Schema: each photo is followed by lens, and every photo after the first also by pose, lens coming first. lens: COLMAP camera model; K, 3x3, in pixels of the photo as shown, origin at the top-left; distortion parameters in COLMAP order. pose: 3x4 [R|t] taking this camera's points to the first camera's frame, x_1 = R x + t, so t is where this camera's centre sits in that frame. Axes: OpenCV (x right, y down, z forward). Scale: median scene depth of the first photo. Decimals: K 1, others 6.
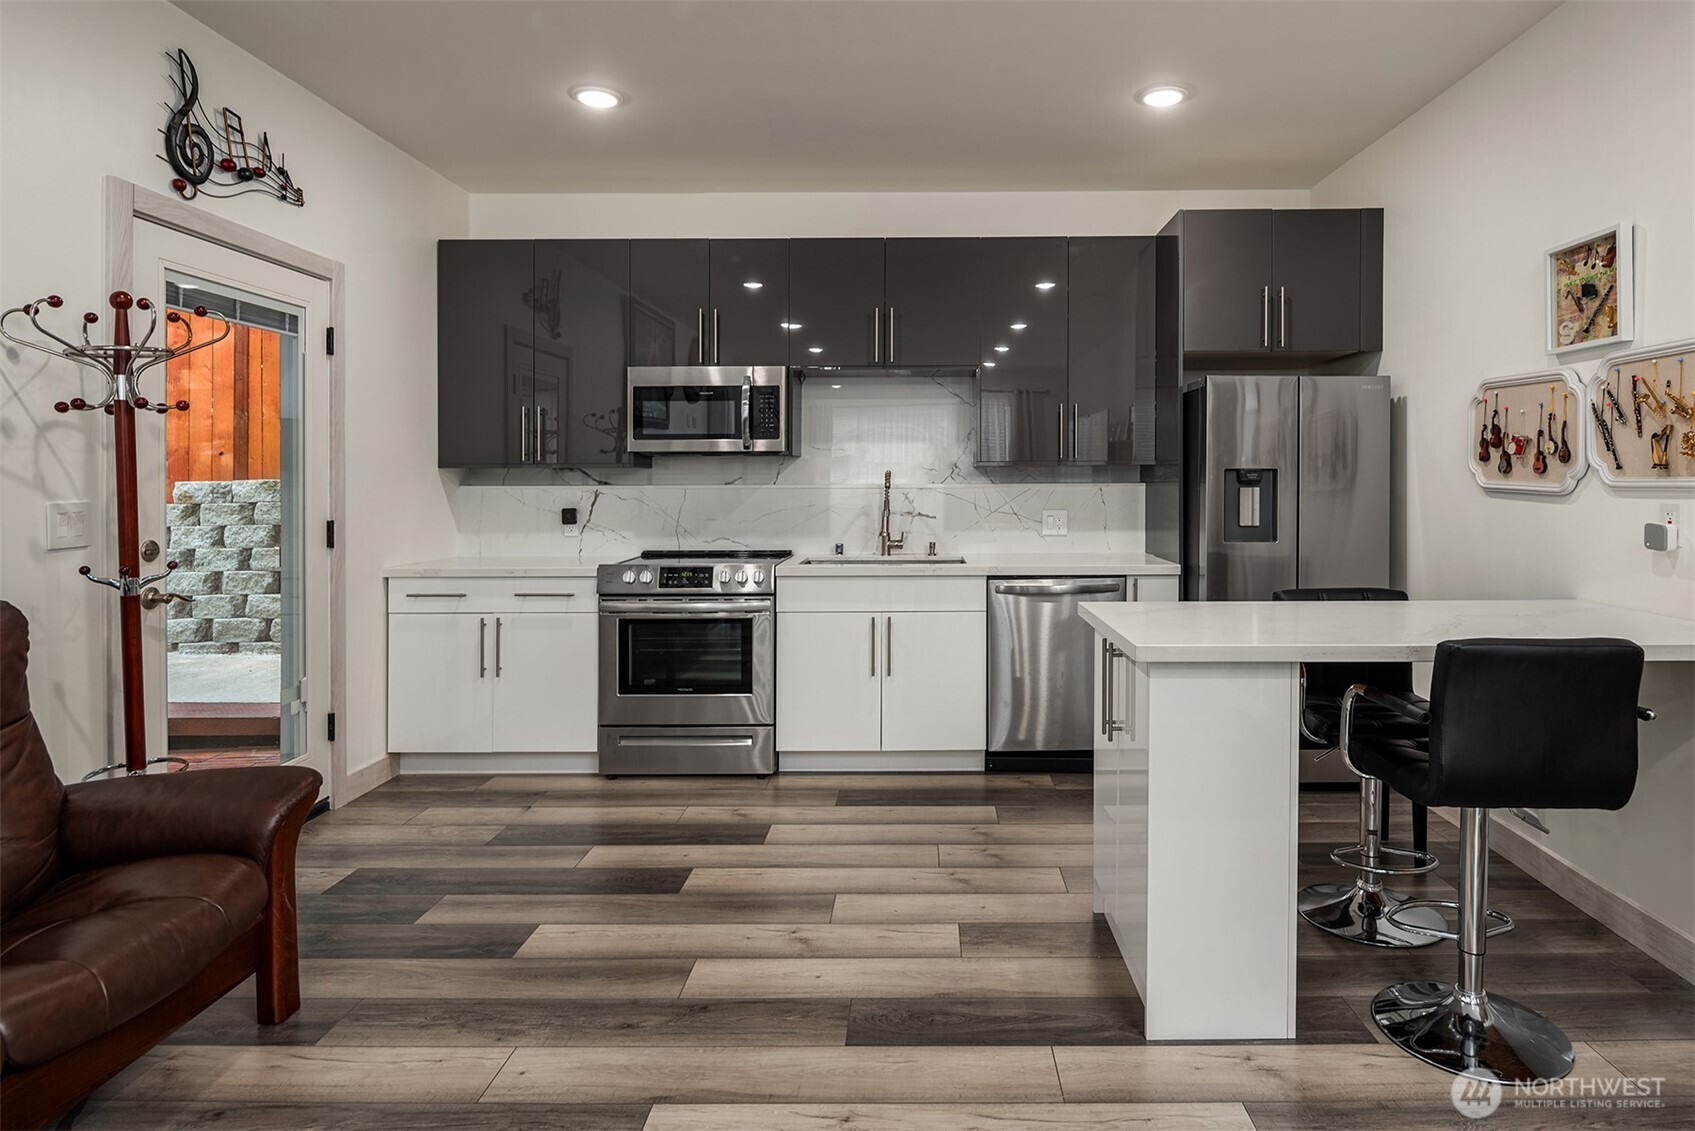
lens RADIAL K [[937.2, 0, 909.1], [0, 937.2, 475.0], [0, 0, 1]] dist [-0.020596, -0.001457]
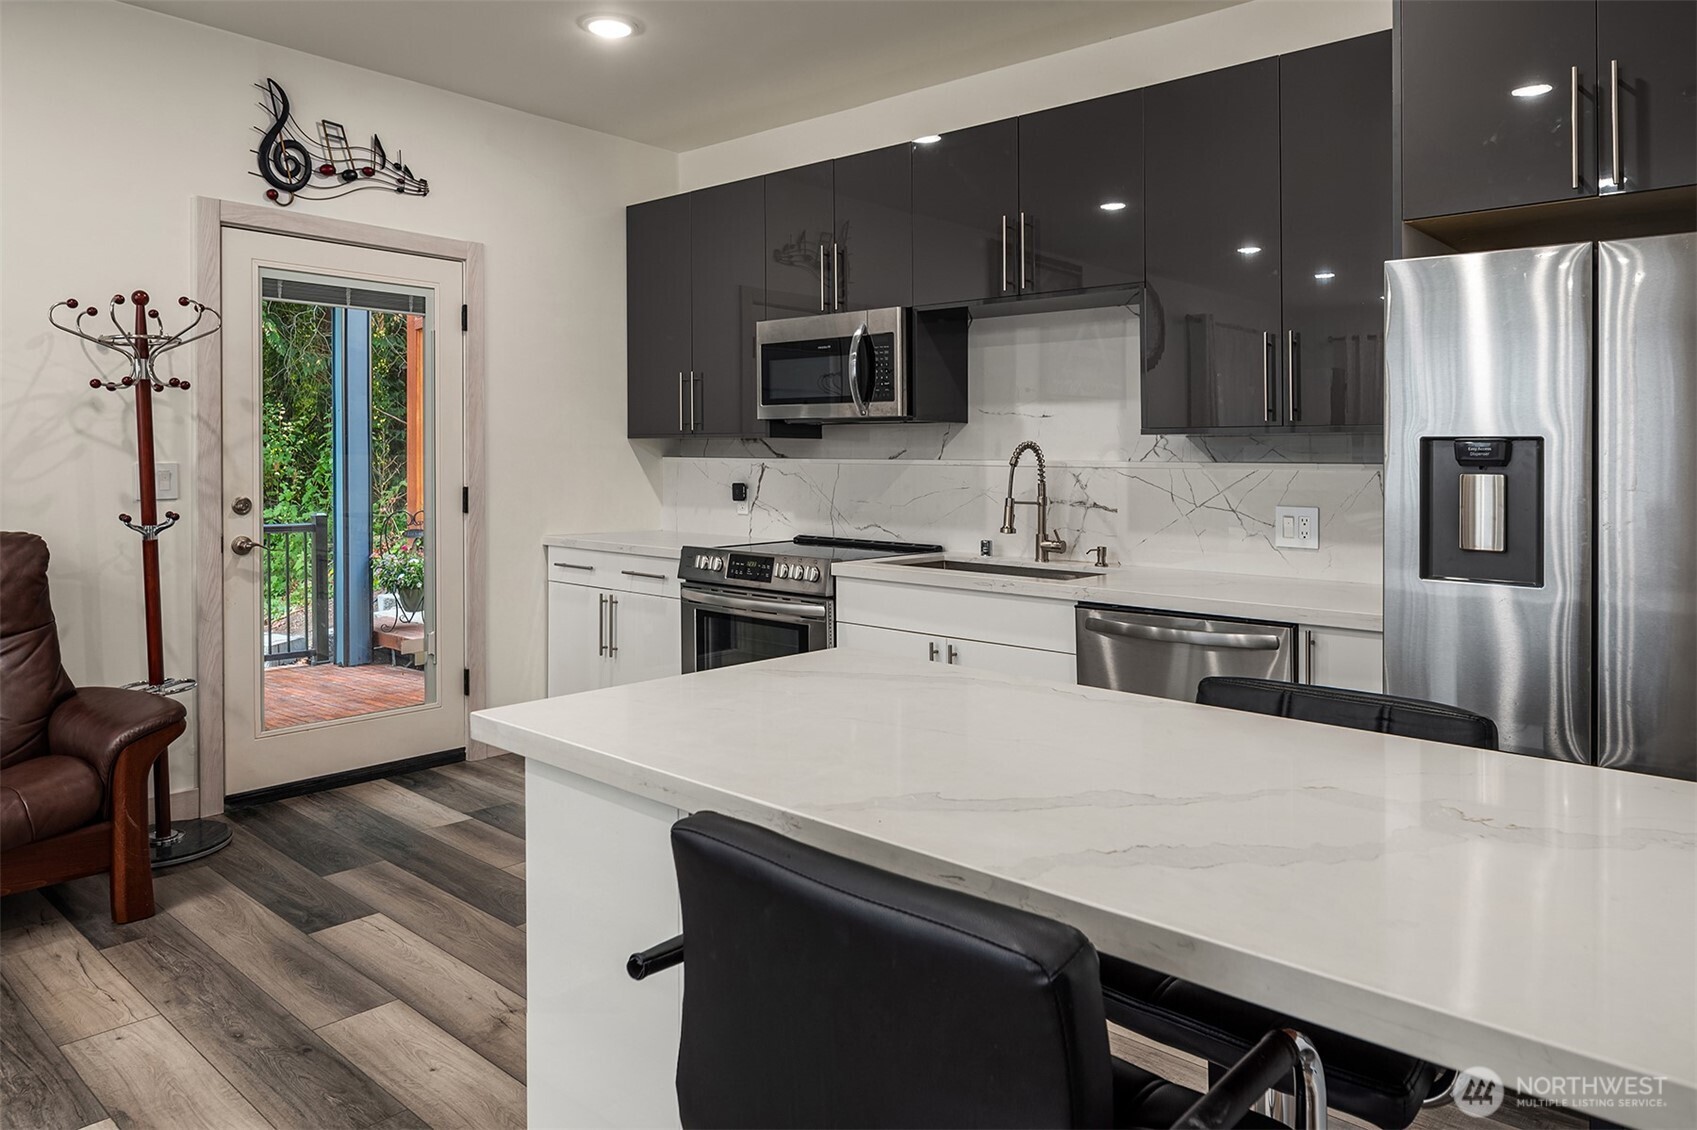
lens RADIAL K [[1081.9, 0, 845.2], [0, 1081.9, 450.1], [0, 0, 1]] dist [-0.019793, 0.000668]
pose [[0.752201, 0.006097, -0.658905, 0.540330], [-0.006923, 0.999975, 0.001350, 0.001932], [0.658897, 0.003546, 0.752225, 0.377301]]
